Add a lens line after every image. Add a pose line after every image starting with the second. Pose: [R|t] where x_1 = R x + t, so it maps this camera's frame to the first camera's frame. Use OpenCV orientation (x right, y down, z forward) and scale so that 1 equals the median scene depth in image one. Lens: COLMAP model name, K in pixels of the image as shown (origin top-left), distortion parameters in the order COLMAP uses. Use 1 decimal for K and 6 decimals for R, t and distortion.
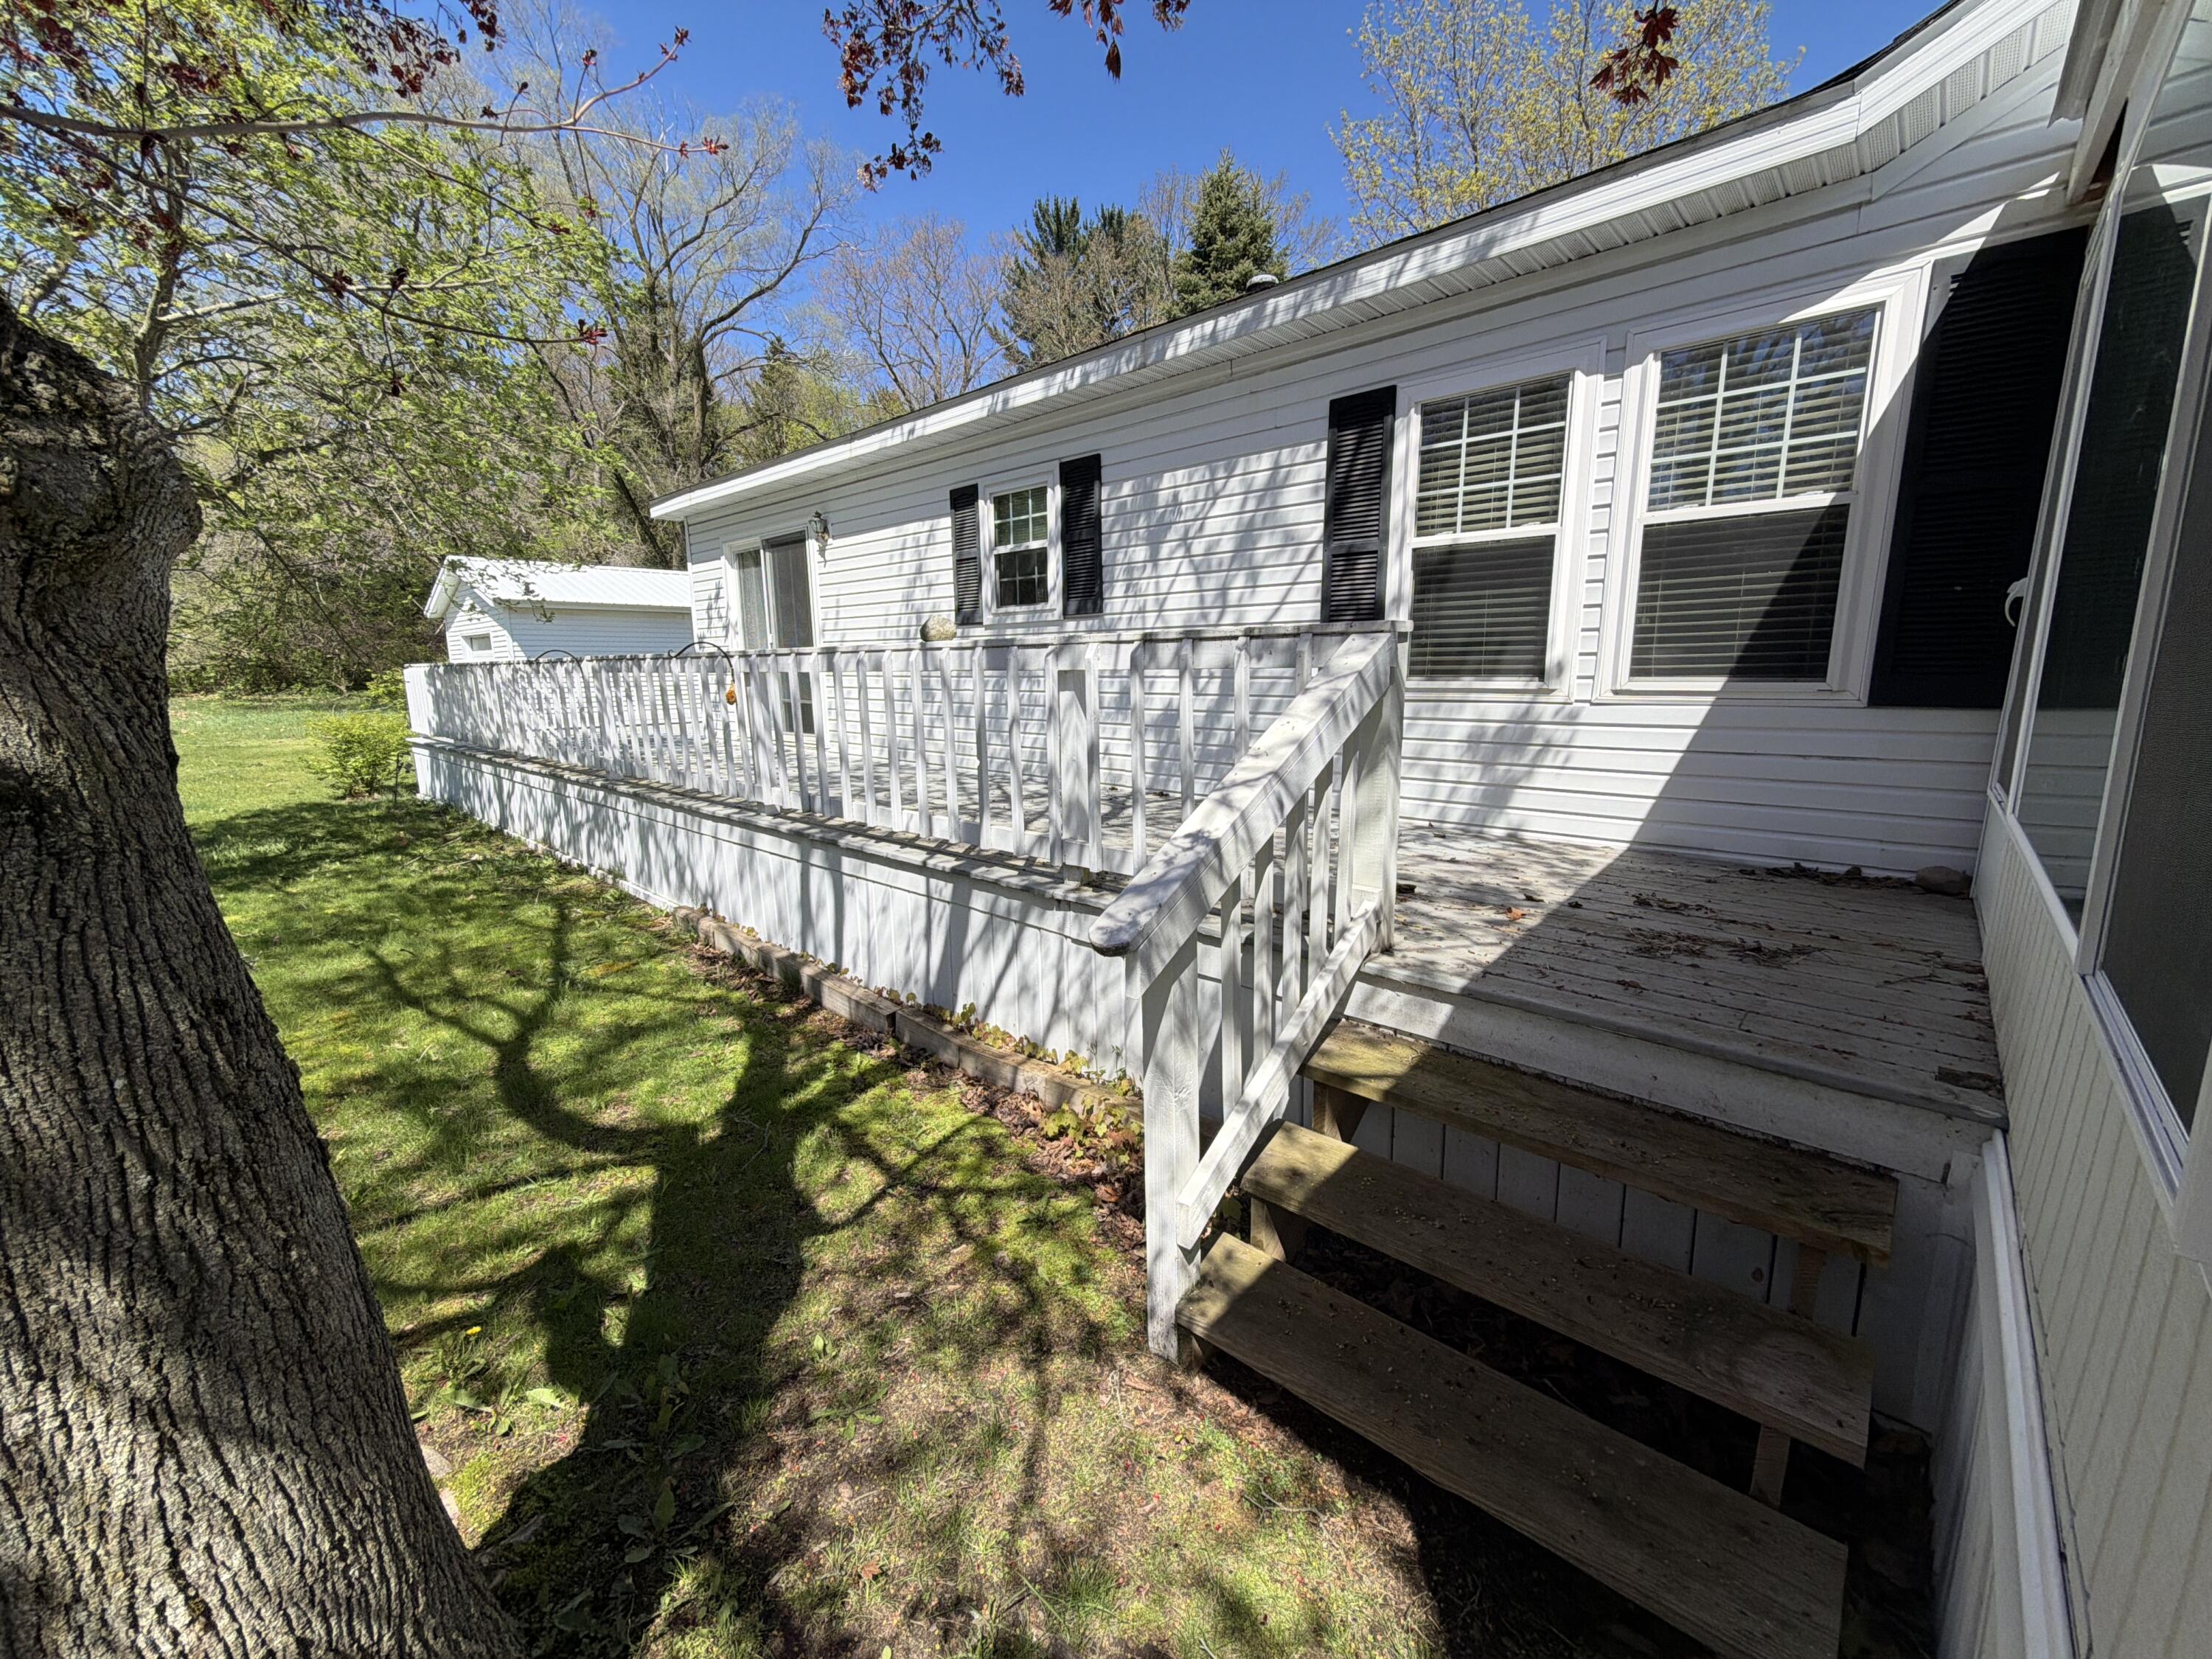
lens RADIAL K [[873.2, 0, 1110.6], [0, 873.2, 828.8], [0, 0, 1]] dist [-0.005868, 0.000241]
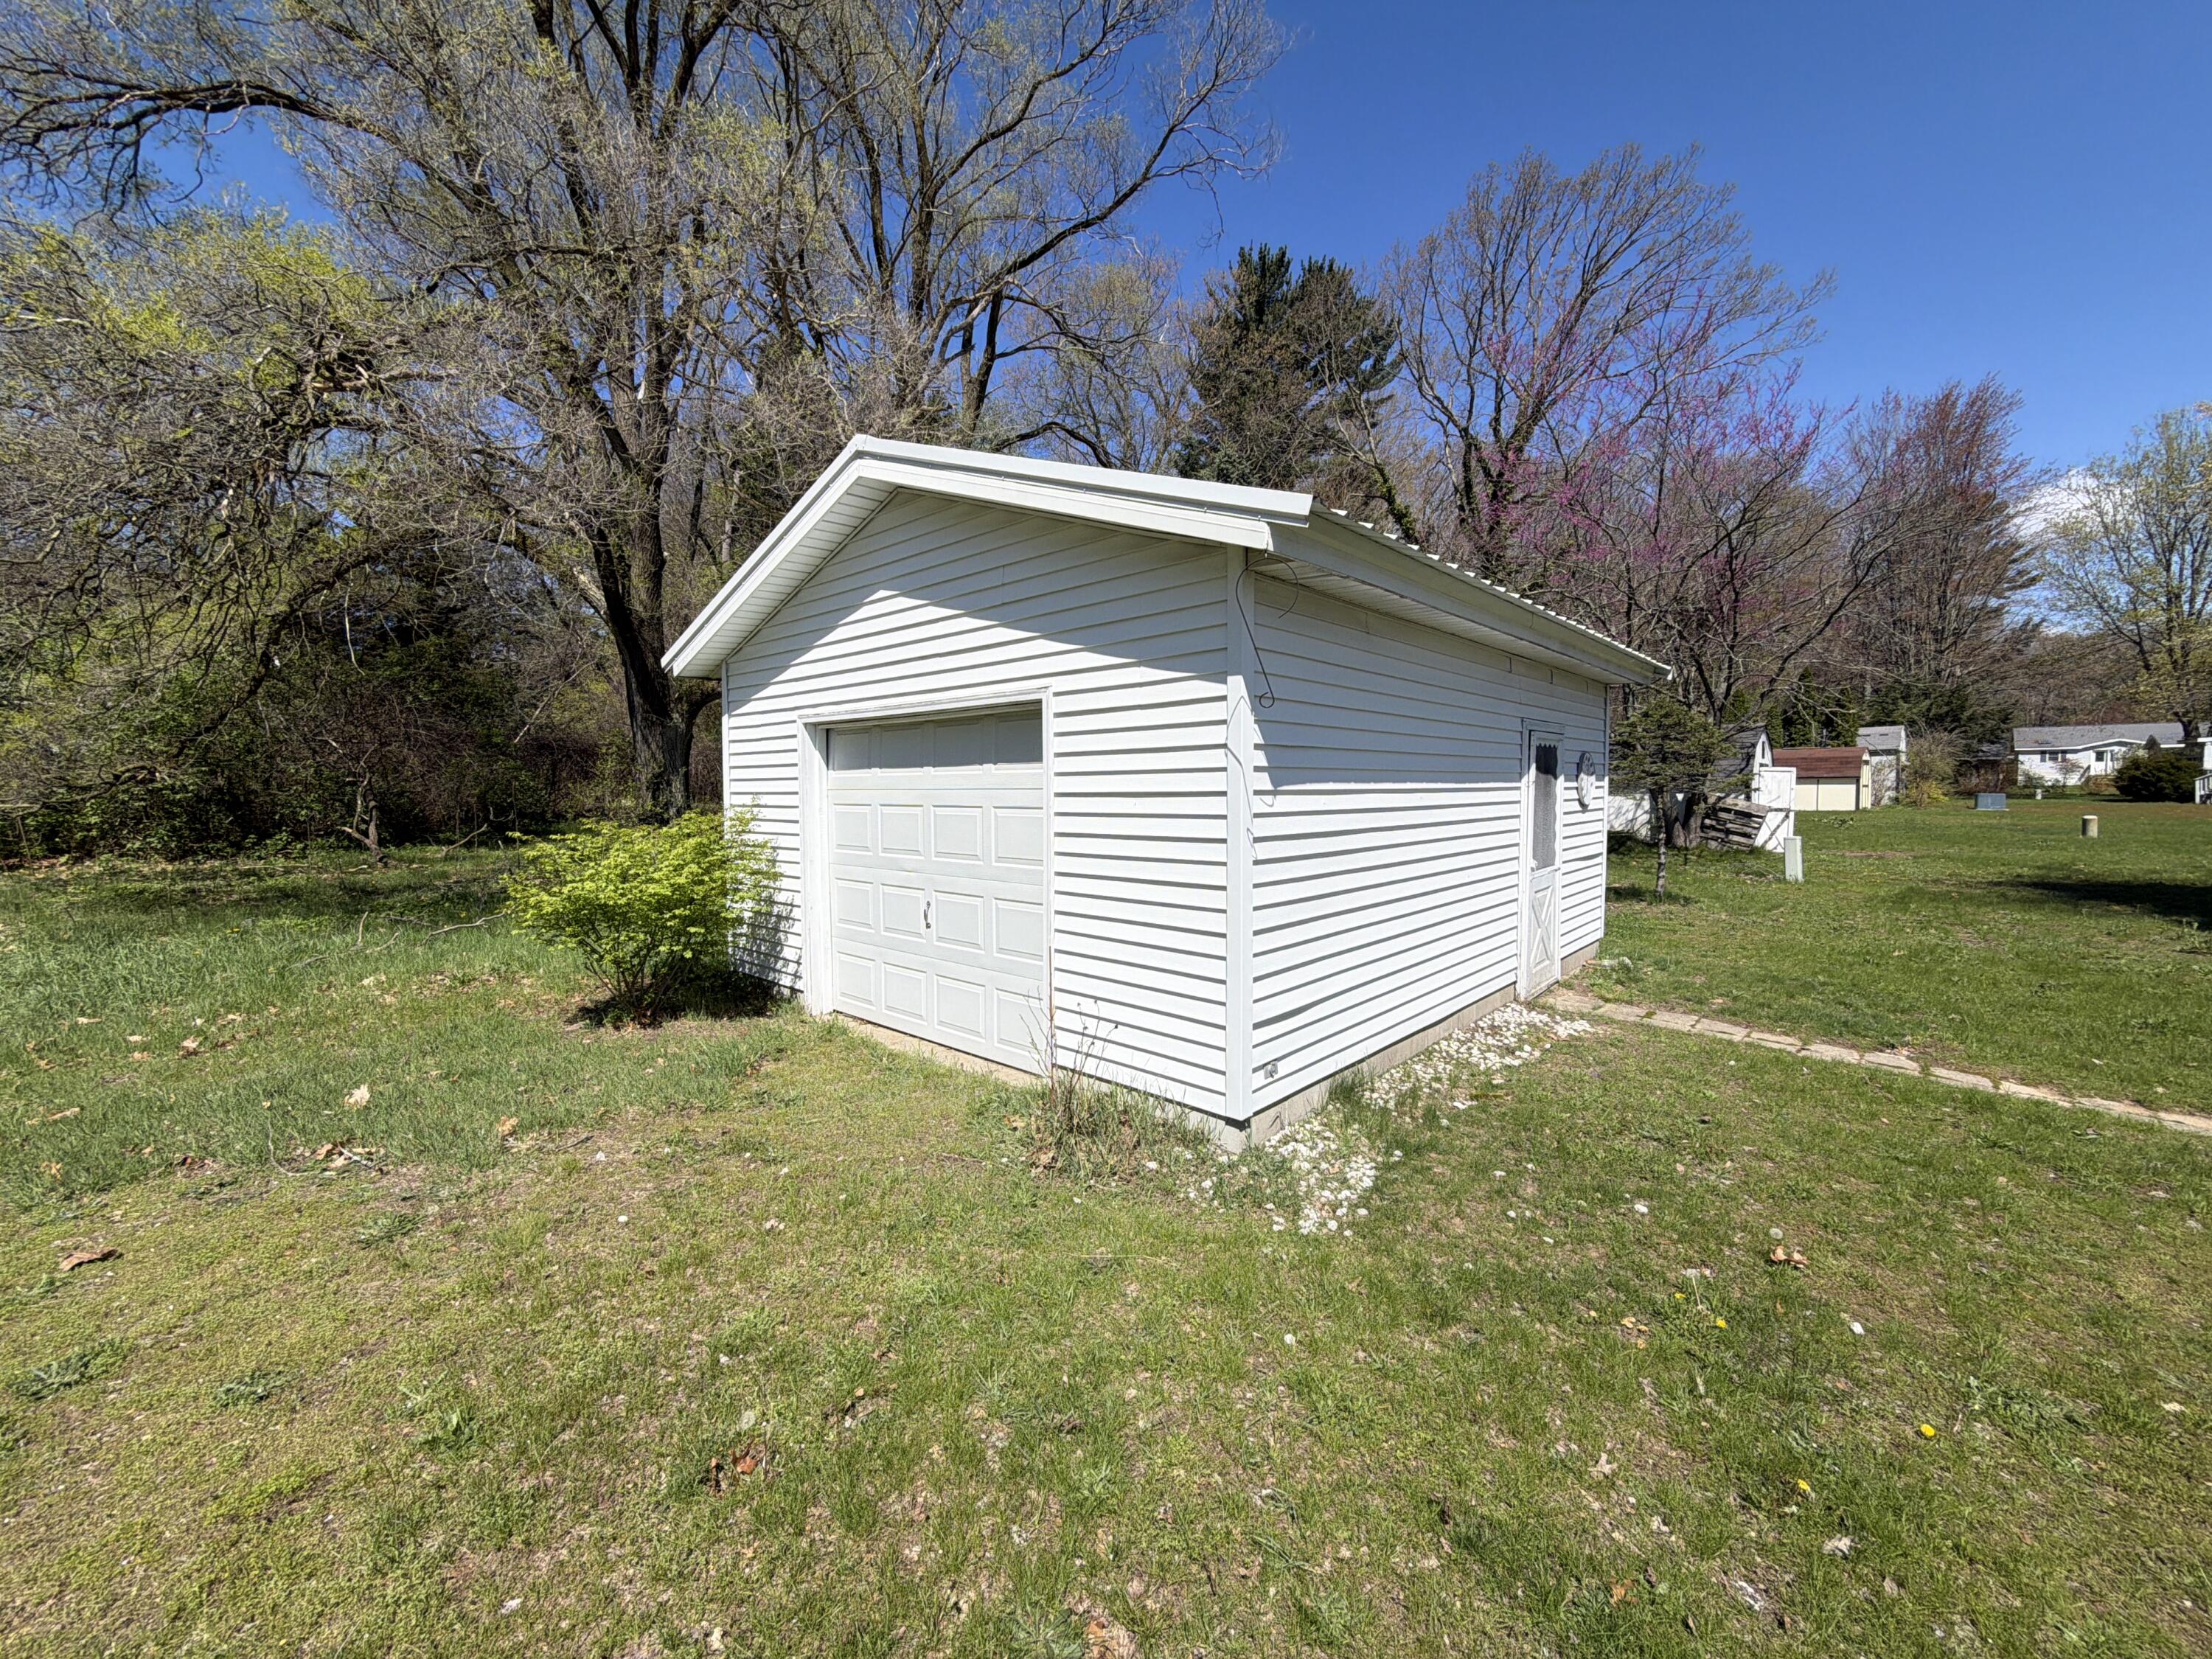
lens RADIAL K [[873.2, 0, 1101.8], [0, 873.2, 824.3], [0, 0, 1]] dist [-0.005868, 0.000241]
pose [[0.999948, 0.001686, 0.010021, -0.398931], [-0.000279, 0.990325, -0.138770, -0.087746], [-0.010158, 0.138760, 0.990274, 0.426922]]
